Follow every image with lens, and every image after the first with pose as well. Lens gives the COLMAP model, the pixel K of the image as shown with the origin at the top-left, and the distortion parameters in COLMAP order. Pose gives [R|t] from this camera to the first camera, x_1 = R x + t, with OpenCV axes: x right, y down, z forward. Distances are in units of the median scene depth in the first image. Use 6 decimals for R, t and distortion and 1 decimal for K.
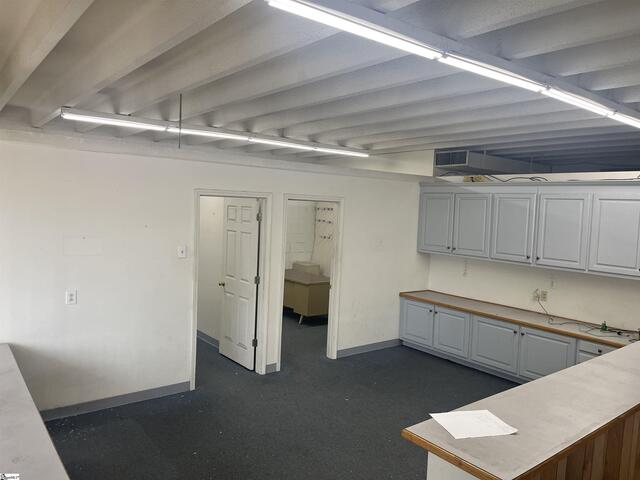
lens RADIAL K [[486.9, 0, 320.0], [0, 486.9, 240.0], [0, 0, 1]] dist [0.032698, -0.073118]
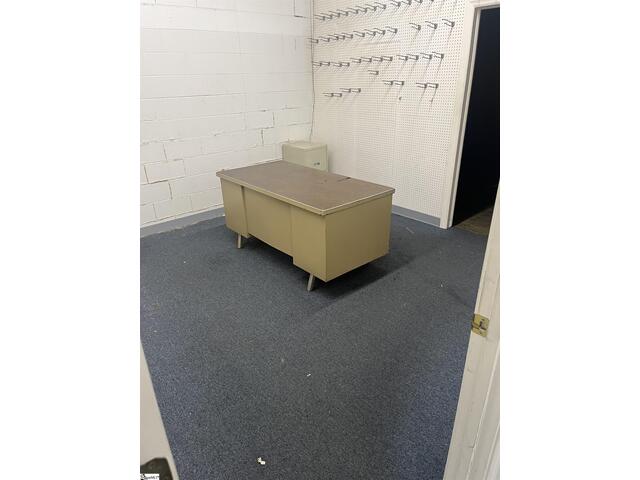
lens RADIAL K [[365.4, 0, 320.0], [0, 365.4, 240.0], [0, 0, 1]] dist [0.014292, -0.001596]
pose [[0.996902, -0.075812, 0.020975, -0.026749], [0.063741, 0.934822, 0.349351, 0.002754], [-0.046093, -0.346931, 0.936757, 0.535653]]
